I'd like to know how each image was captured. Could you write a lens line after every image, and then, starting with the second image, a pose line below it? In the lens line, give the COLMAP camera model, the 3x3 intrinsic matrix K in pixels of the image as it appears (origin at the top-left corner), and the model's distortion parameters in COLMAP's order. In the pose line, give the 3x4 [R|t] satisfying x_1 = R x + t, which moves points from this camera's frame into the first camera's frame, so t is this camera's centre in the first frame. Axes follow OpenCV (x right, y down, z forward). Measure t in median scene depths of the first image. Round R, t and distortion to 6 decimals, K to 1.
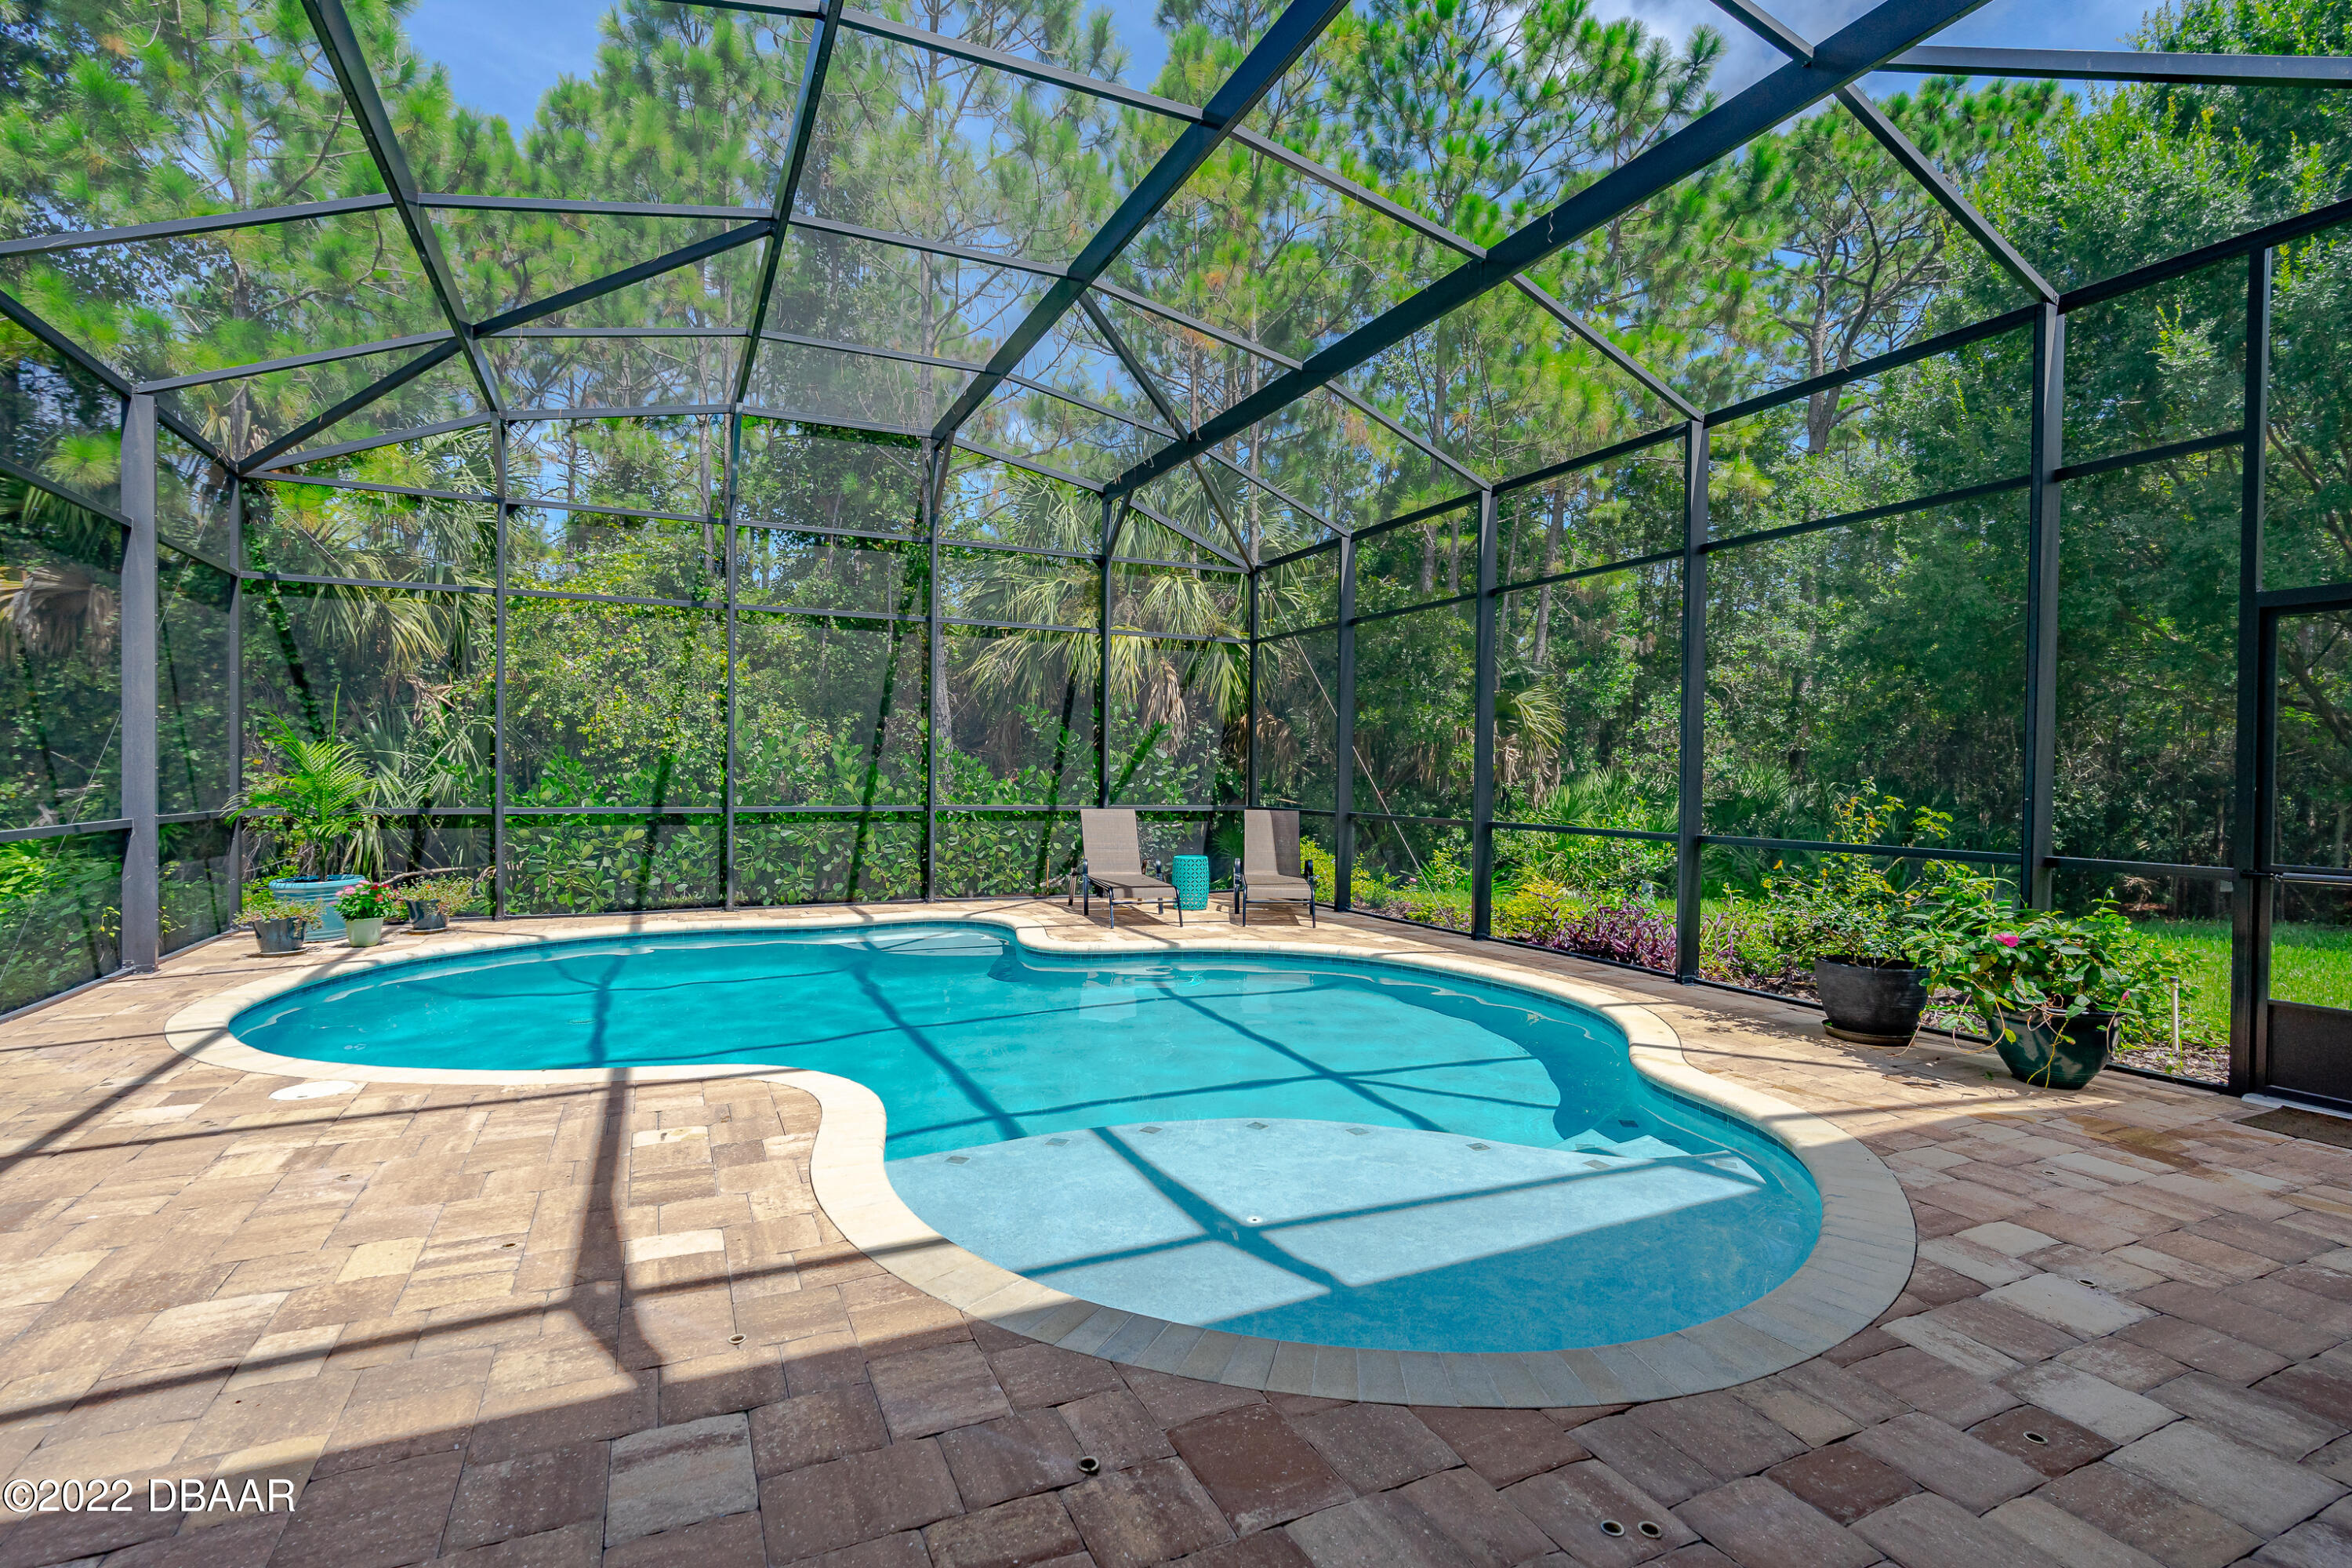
lens RADIAL K [[1129.9, 0, 1176.9], [0, 1129.9, 768.8], [0, 0, 1]] dist [-0.003877, -0.000532]
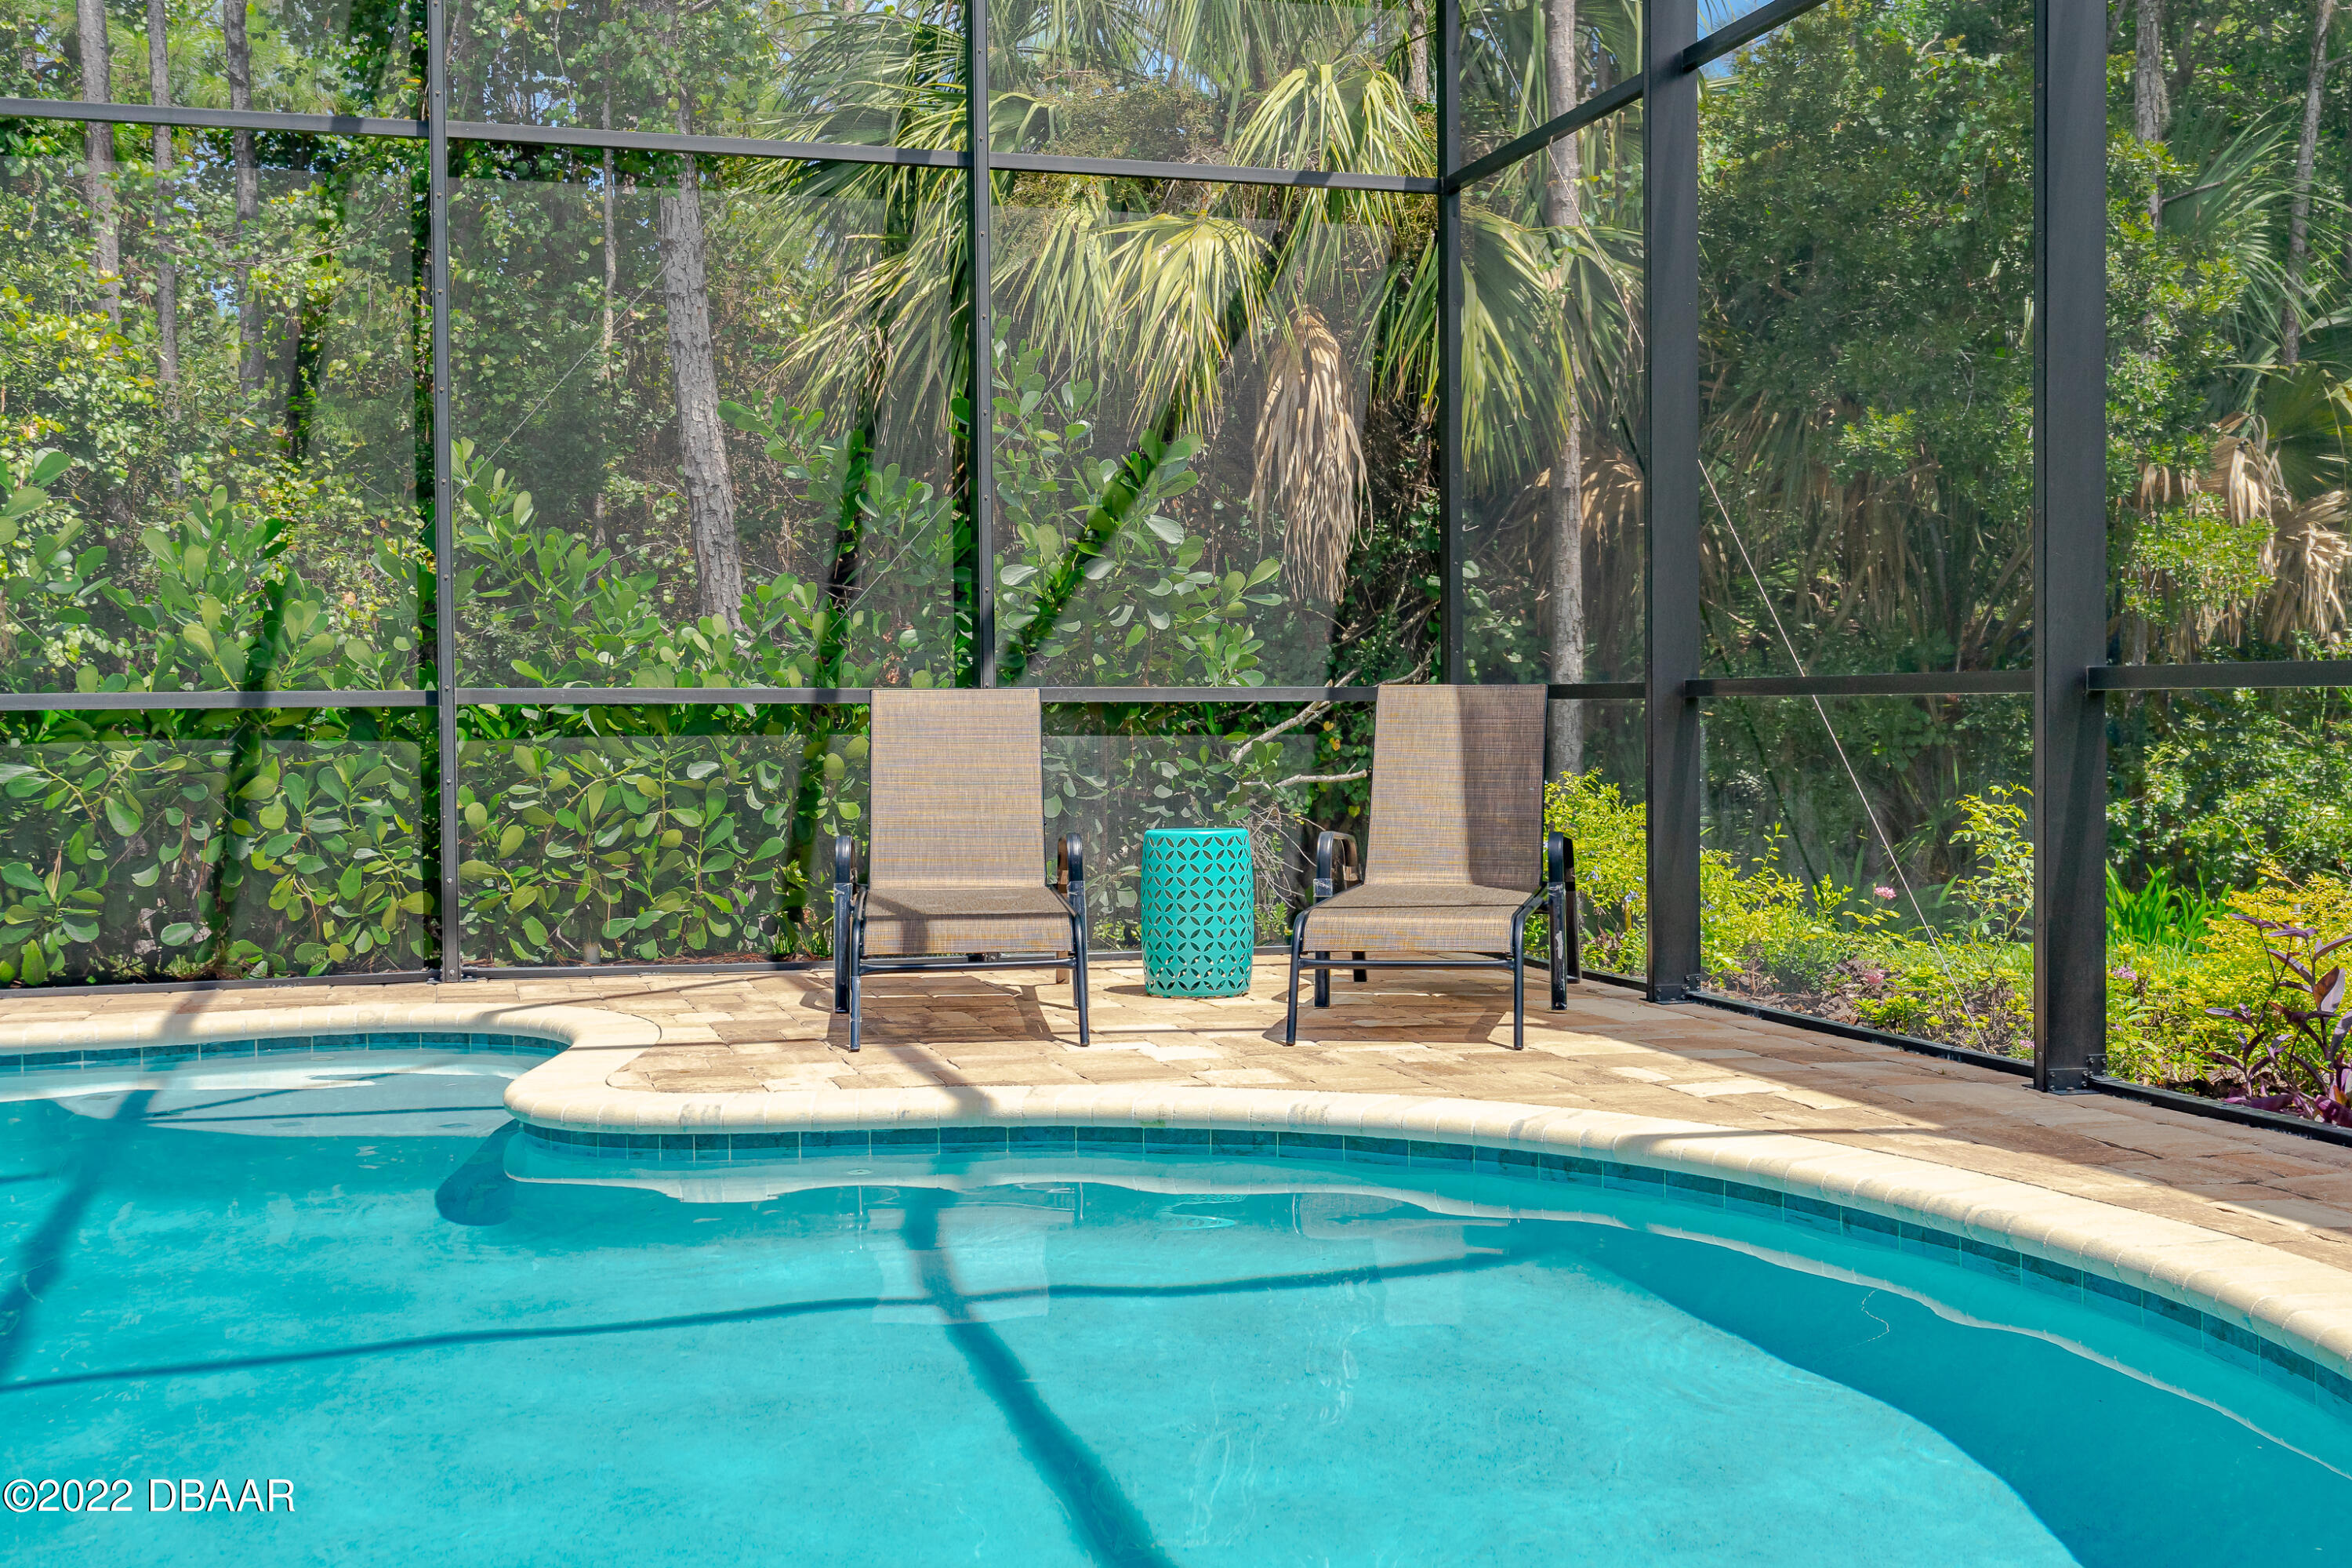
lens RADIAL K [[2841.3, 0, 1176.6], [0, 2841.3, 666.4], [0, 0, 1]] dist [0.022711, 0.015699]
pose [[0.992580, -0.016846, -0.120417, 0.098240], [0.016554, 0.999857, -0.003422, 0.032647], [0.120457, 0.001404, 0.992718, 0.194821]]
